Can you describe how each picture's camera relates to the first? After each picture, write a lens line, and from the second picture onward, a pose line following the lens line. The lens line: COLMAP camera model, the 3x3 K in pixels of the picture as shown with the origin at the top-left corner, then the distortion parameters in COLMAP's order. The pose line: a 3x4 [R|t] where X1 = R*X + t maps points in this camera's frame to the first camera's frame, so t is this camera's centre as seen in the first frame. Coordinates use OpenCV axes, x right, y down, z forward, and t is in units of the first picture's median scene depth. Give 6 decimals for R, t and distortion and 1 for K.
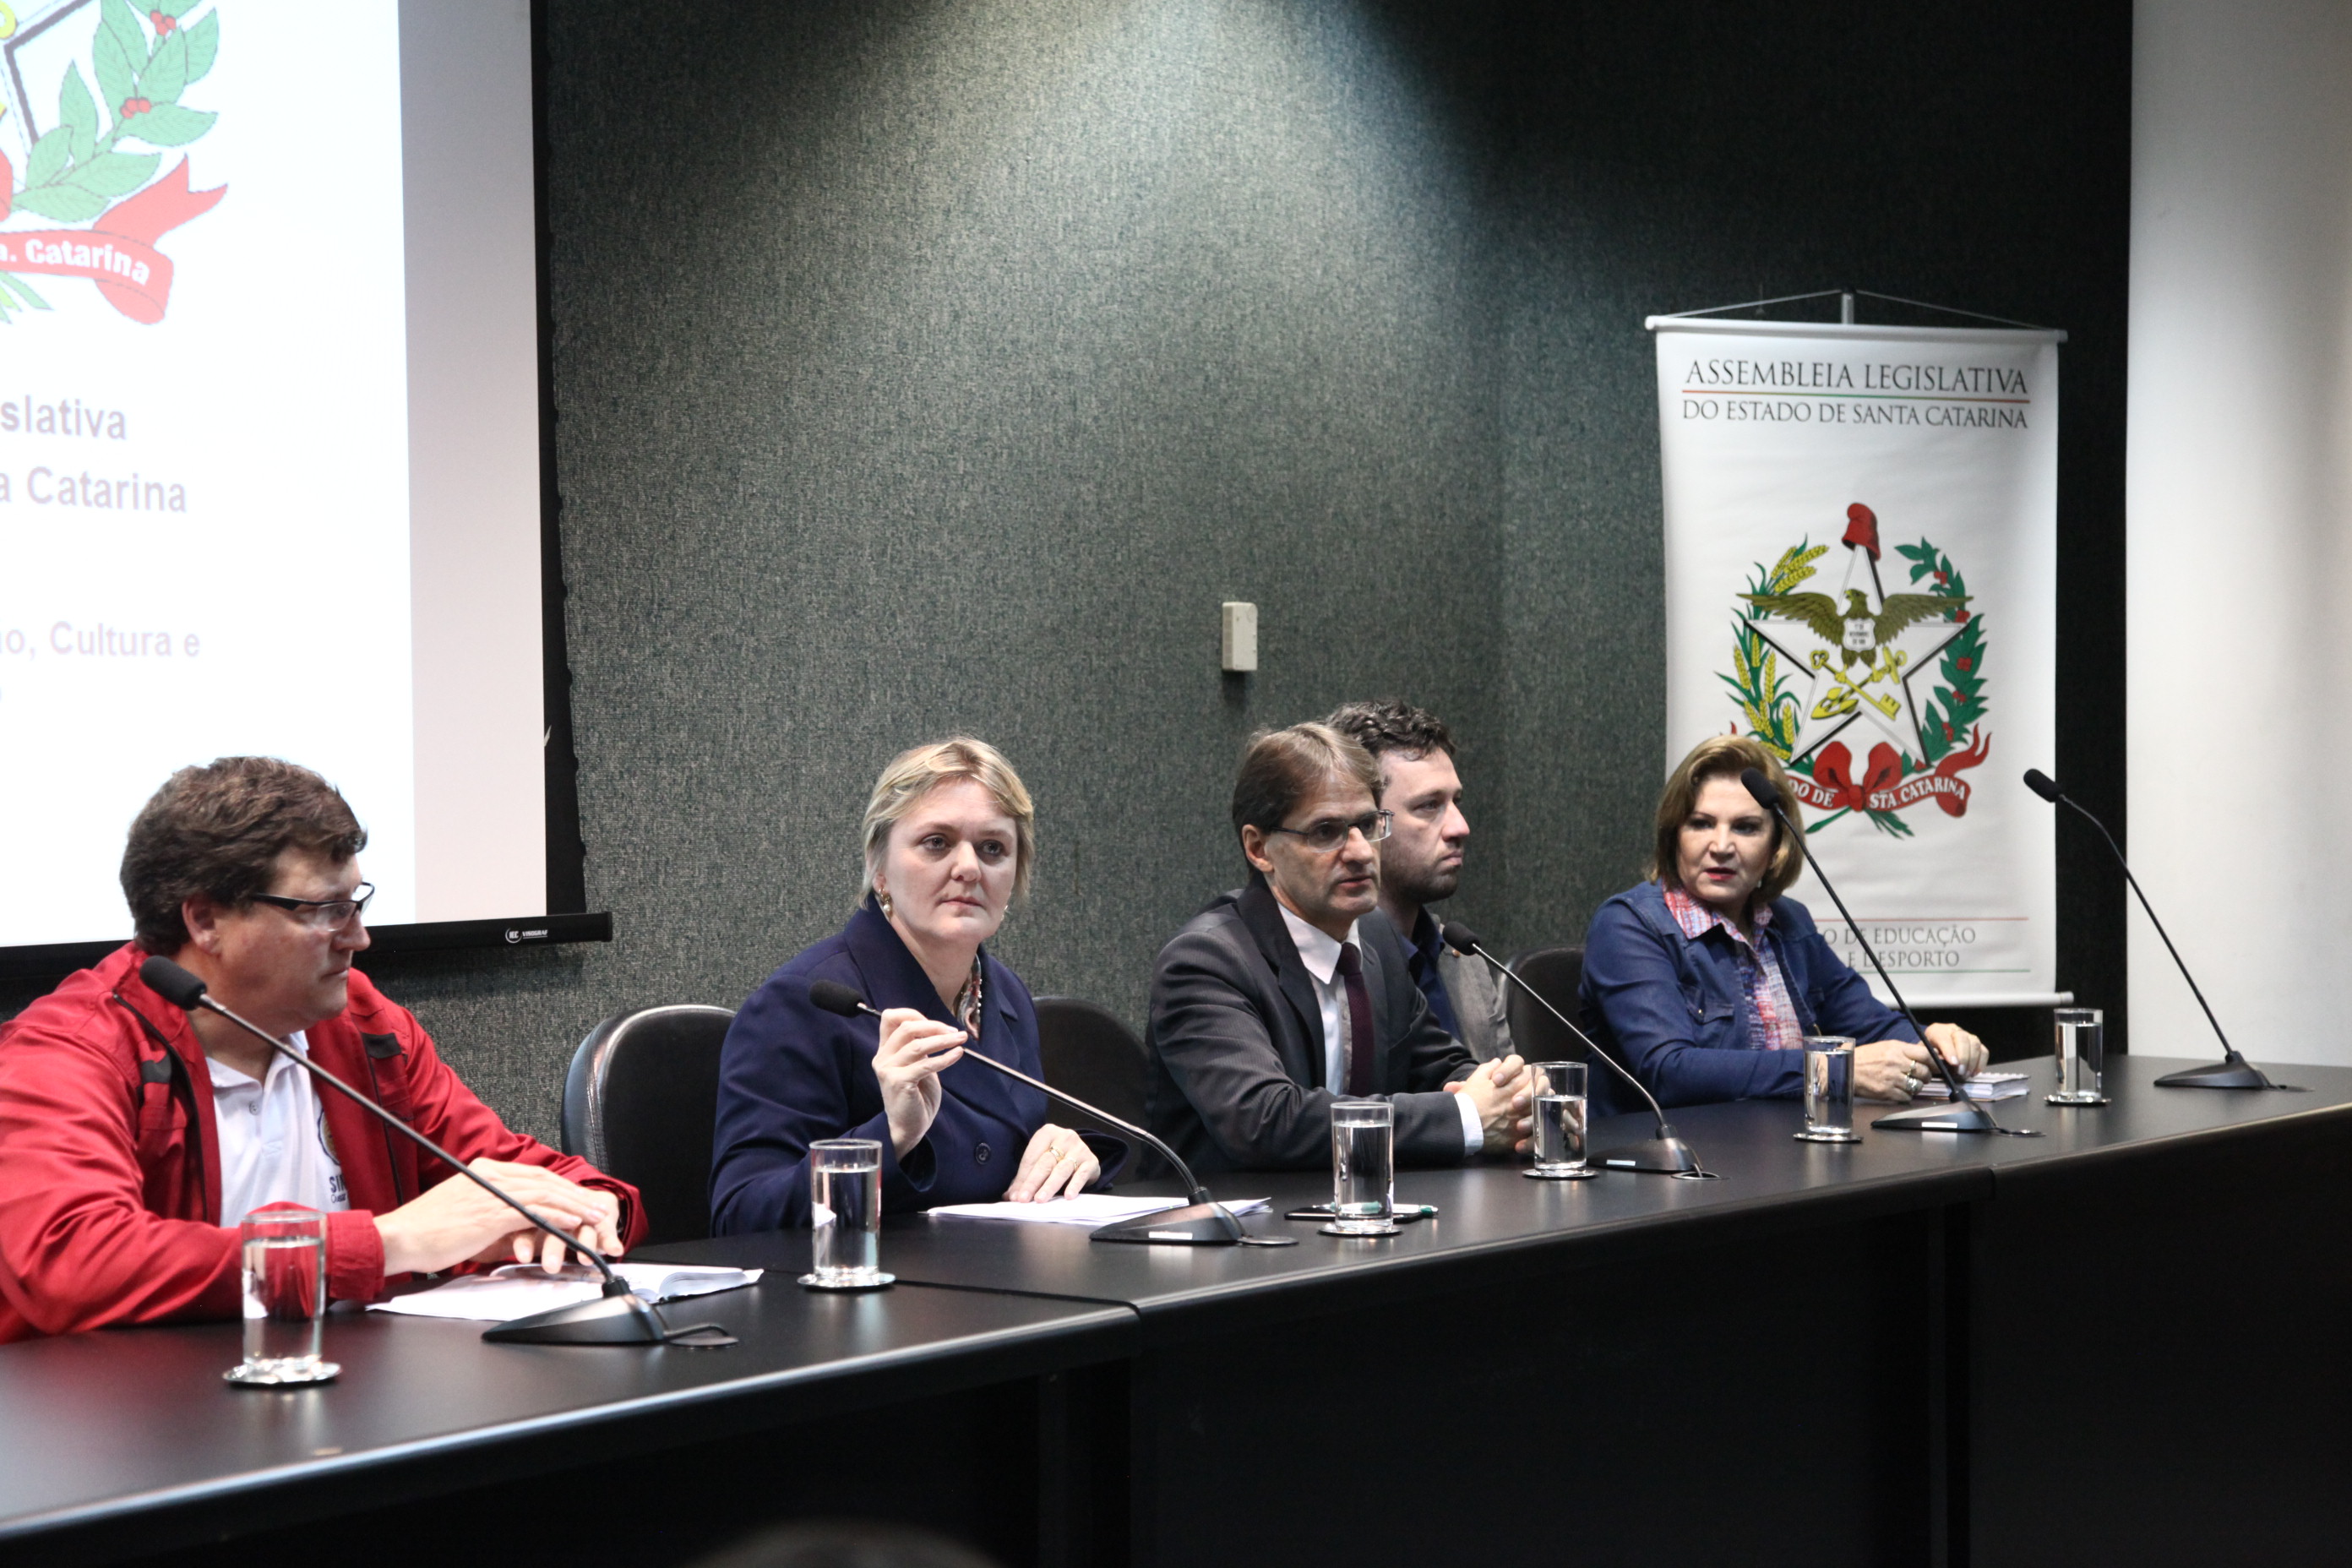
lens RADIAL K [[4408.0, 0, 1217.3], [0, 4408.0, 785.6], [0, 0, 1]] dist [0.383267, 0.000000]
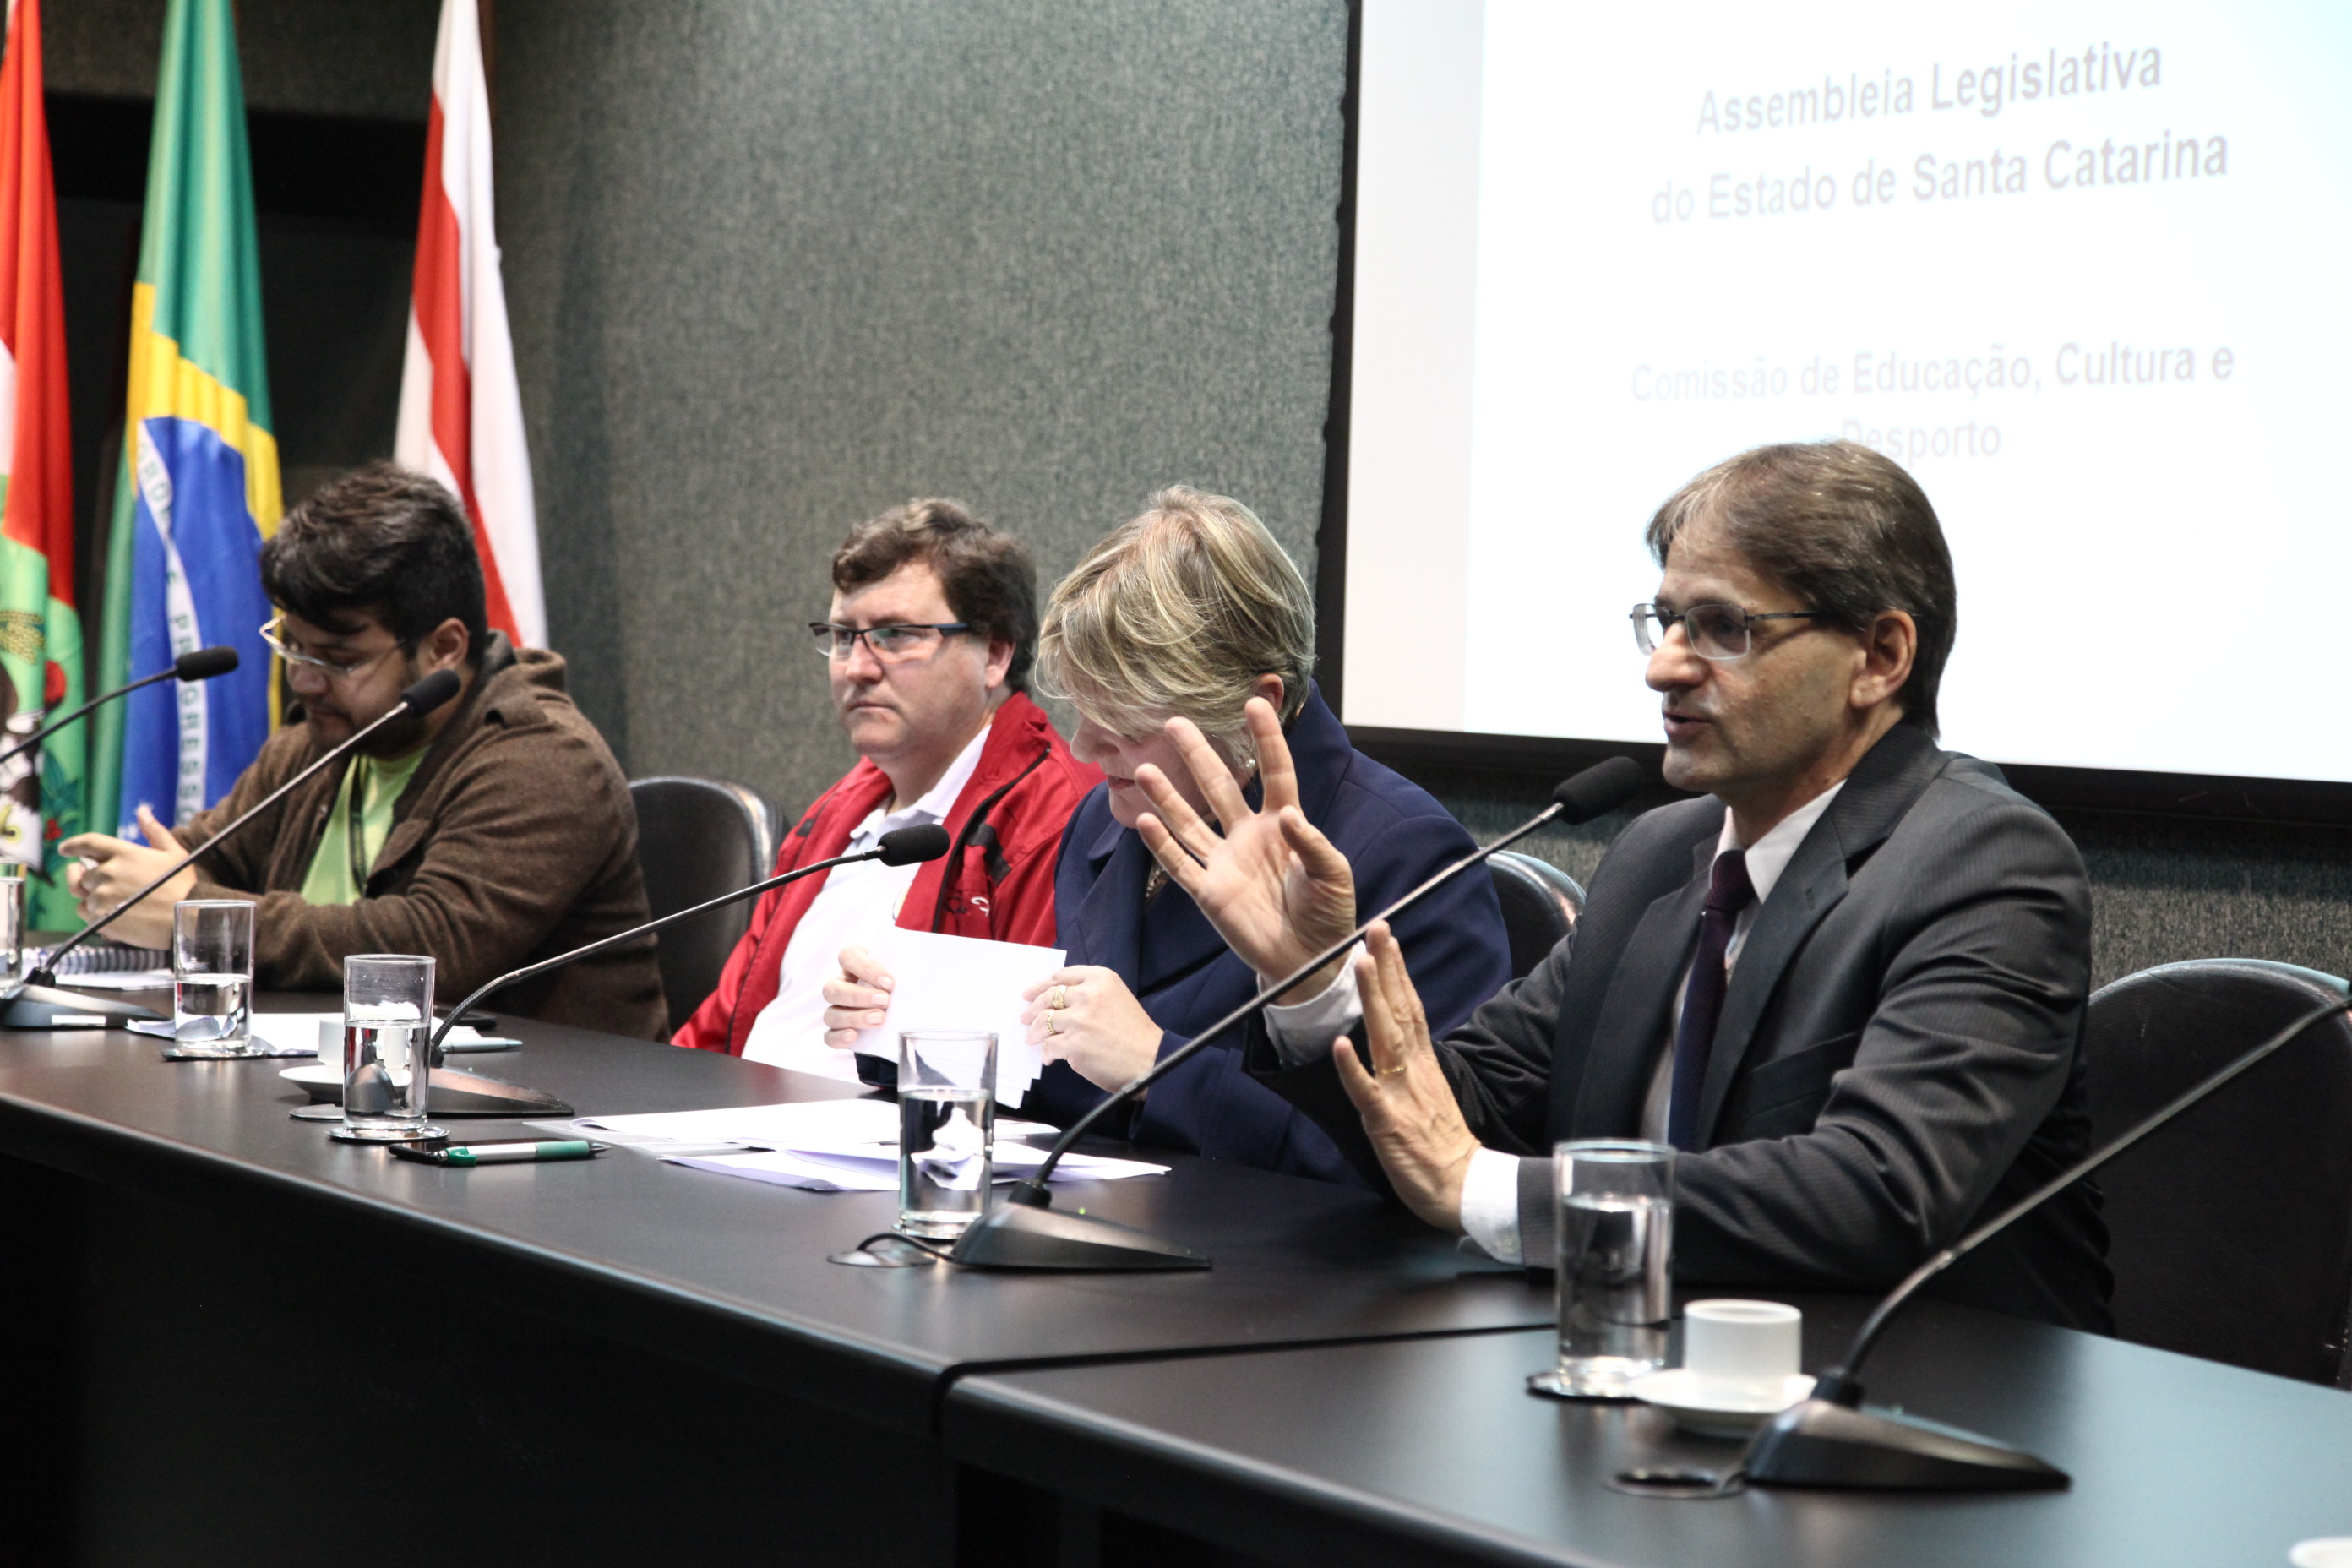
lens RADIAL K [[5474.3, 0, 1095.9], [0, 5474.3, 739.0], [0, 0, 1]] dist [0.505618, 0.000000]
pose [[-0.409185, 0.016865, -0.912296, 0.492317], [-0.035465, 0.998780, 0.034370, 0.002873], [0.911762, 0.046419, -0.408087, 0.912709]]
